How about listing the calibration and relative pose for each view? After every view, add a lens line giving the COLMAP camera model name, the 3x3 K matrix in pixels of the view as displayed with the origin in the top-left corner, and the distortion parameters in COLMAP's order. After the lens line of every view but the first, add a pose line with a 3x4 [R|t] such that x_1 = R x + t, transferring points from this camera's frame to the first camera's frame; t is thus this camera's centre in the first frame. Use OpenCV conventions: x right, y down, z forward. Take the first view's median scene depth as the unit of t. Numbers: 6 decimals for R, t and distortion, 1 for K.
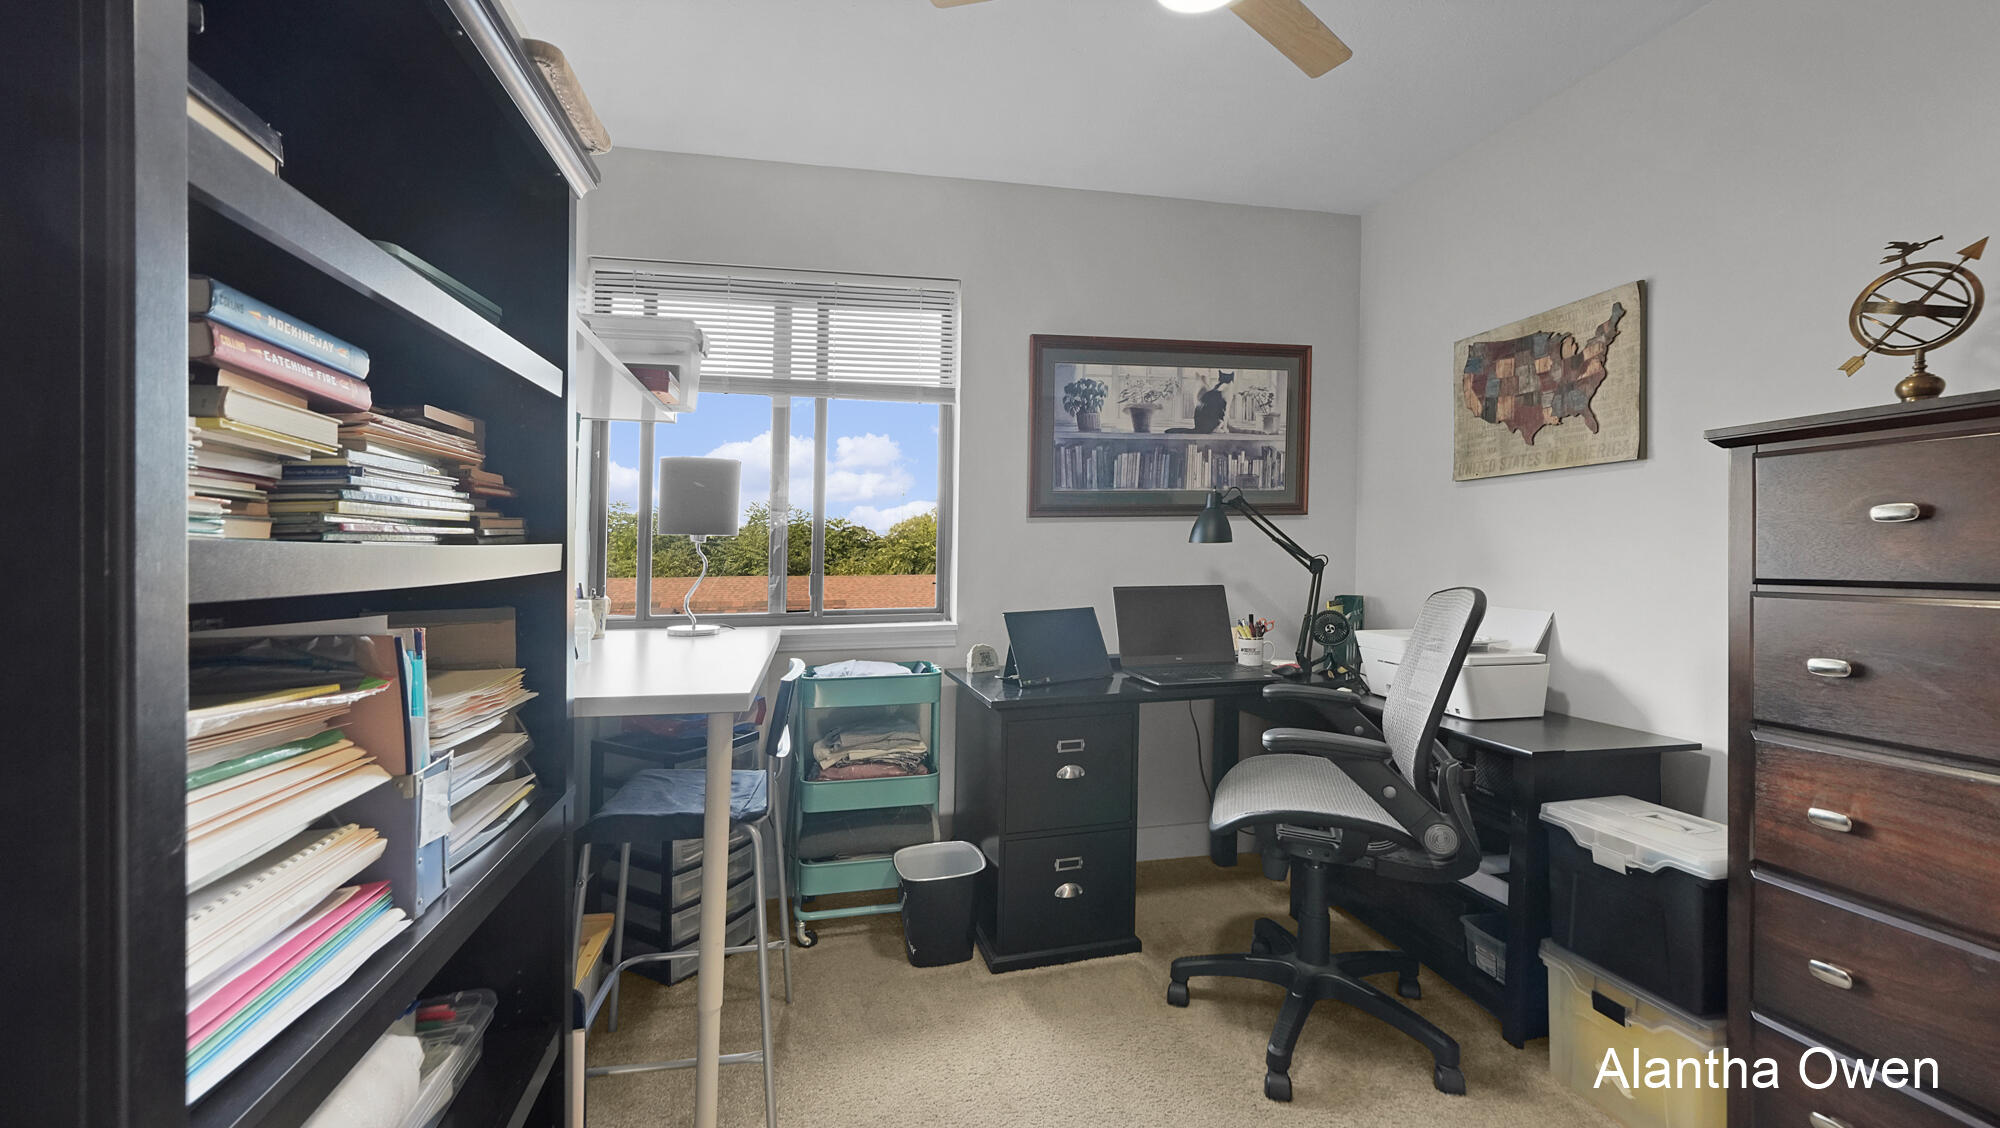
lens RADIAL K [[800.1, 0, 996.5], [0, 800.1, 602.0], [0, 0, 1]] dist [0.000396, -0.000020]
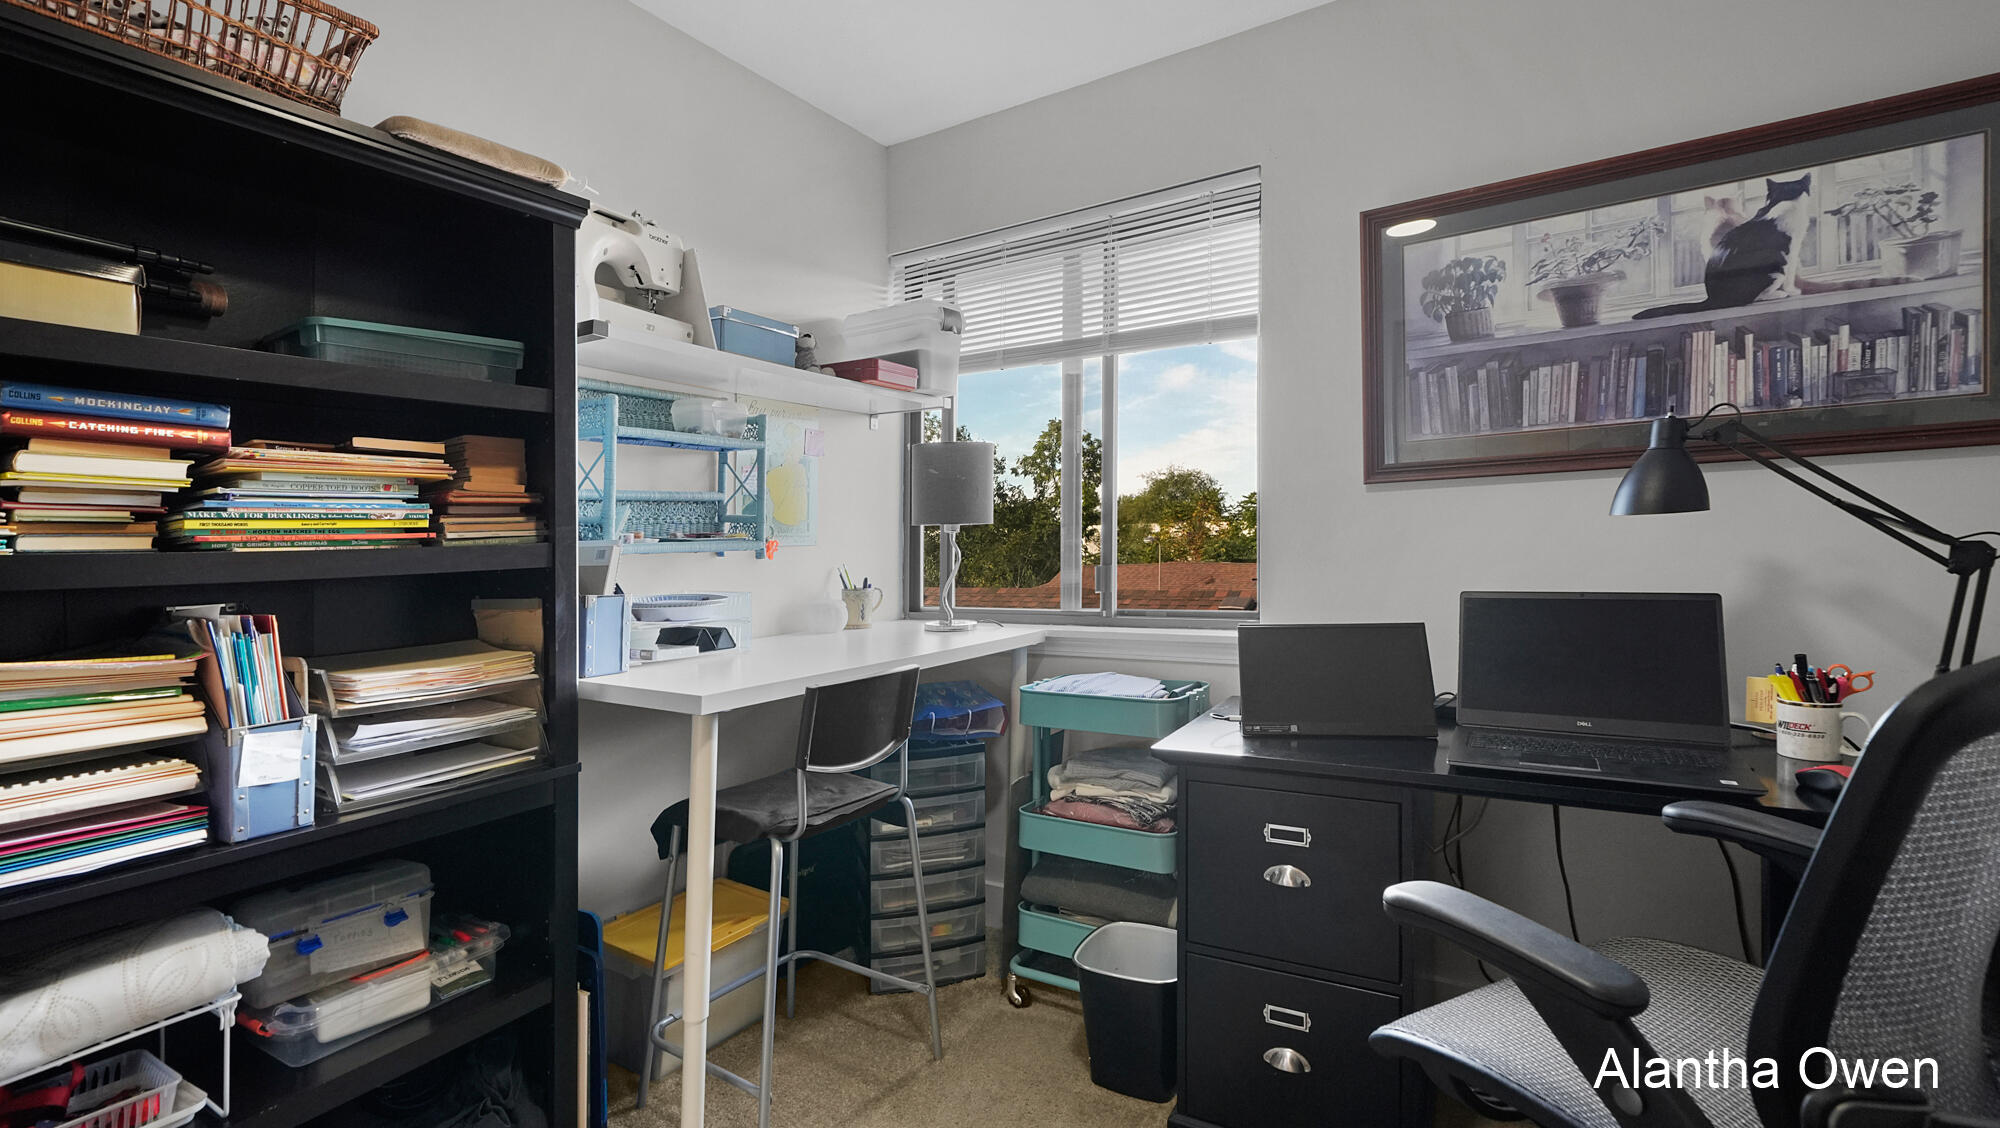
lens RADIAL K [[898.8, 0, 991.5], [0, 898.8, 567.8], [0, 0, 1]] dist [0.007619, 0.000158]
pose [[0.710181, 0.009404, -0.703956, 0.347673], [-0.026744, 0.999549, -0.013627, -0.016907], [0.703511, 0.028505, 0.710113, 0.243772]]
